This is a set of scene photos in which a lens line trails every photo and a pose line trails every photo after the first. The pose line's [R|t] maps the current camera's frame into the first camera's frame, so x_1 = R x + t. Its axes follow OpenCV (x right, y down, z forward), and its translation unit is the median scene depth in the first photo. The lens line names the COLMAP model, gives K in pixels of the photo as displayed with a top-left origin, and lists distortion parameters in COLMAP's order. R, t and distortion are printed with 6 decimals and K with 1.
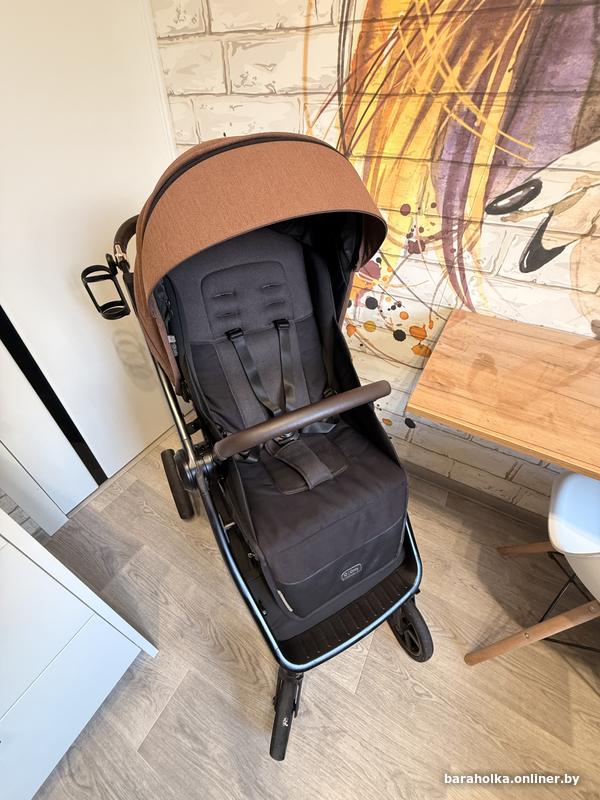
lens RADIAL K [[318.0, 0, 300.0], [0, 318.0, 397.5], [0, 0, 1]] dist [0.001390, -0.000270]
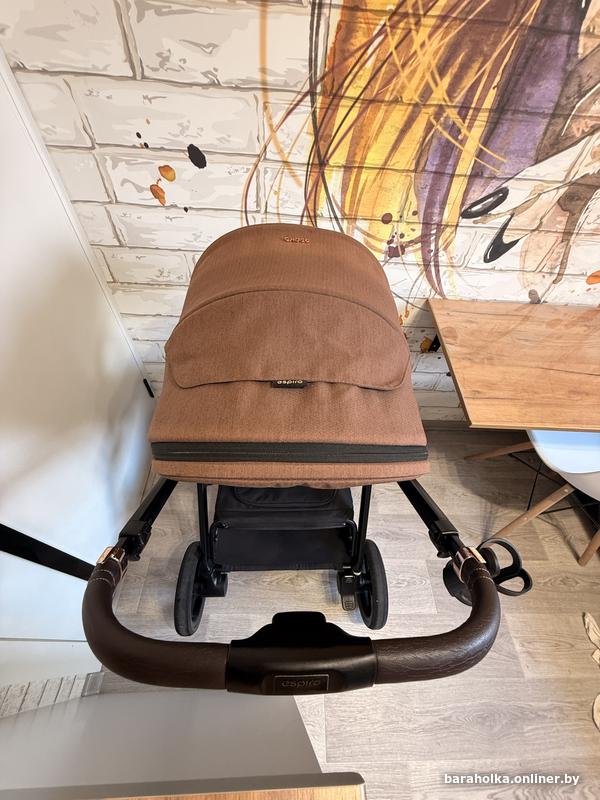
lens RADIAL K [[318.0, 0, 298.9], [0, 318.0, 397.2], [0, 0, 1]] dist [0.001390, -0.000270]
pose [[0.869144, -0.370280, 0.327843, -0.456679], [0.289642, 0.918427, 0.269443, -0.453475], [-0.400870, -0.139227, 0.905494, 0.153294]]
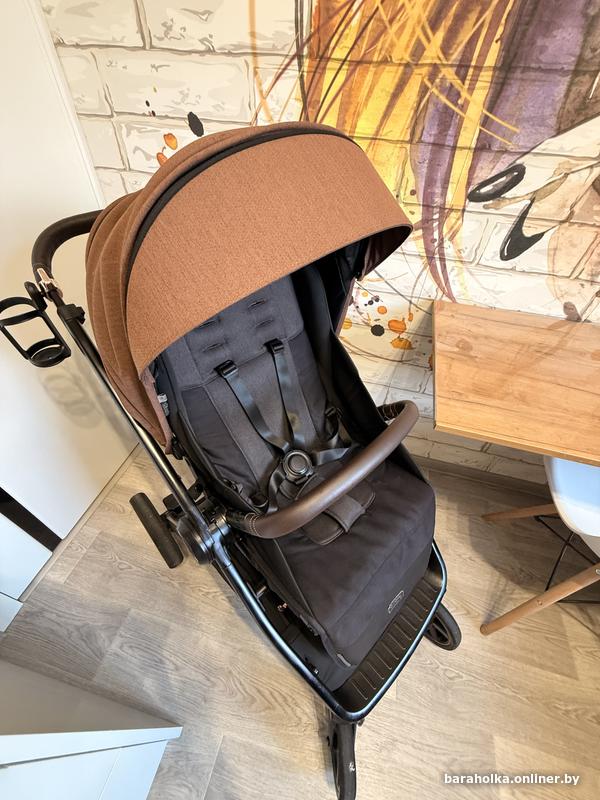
lens RADIAL K [[318.0, 0, 299.5], [0, 318.0, 397.3], [0, 0, 1]] dist [0.001390, -0.000270]
pose [[0.967876, -0.160657, 0.193404, -0.172682], [0.145669, 0.985280, 0.089466, -0.154223], [-0.204931, -0.058419, 0.977032, 0.138227]]
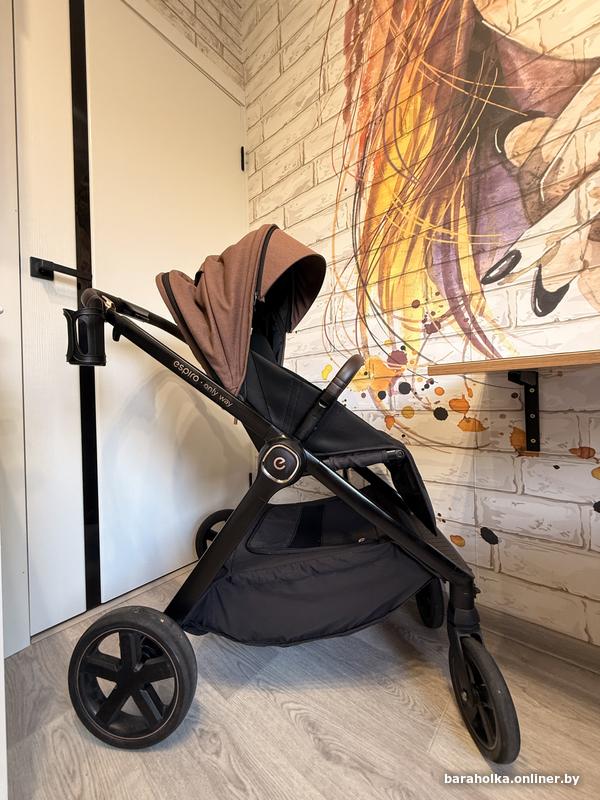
lens RADIAL K [[318.0, 0, 301.0], [0, 318.0, 399.1], [0, 0, 1]] dist [0.001390, -0.000270]
pose [[0.979134, -0.054202, -0.195852, 0.126384], [-0.086123, 0.762261, -0.641514, 0.540861], [0.184062, 0.644996, 0.741688, 0.263742]]
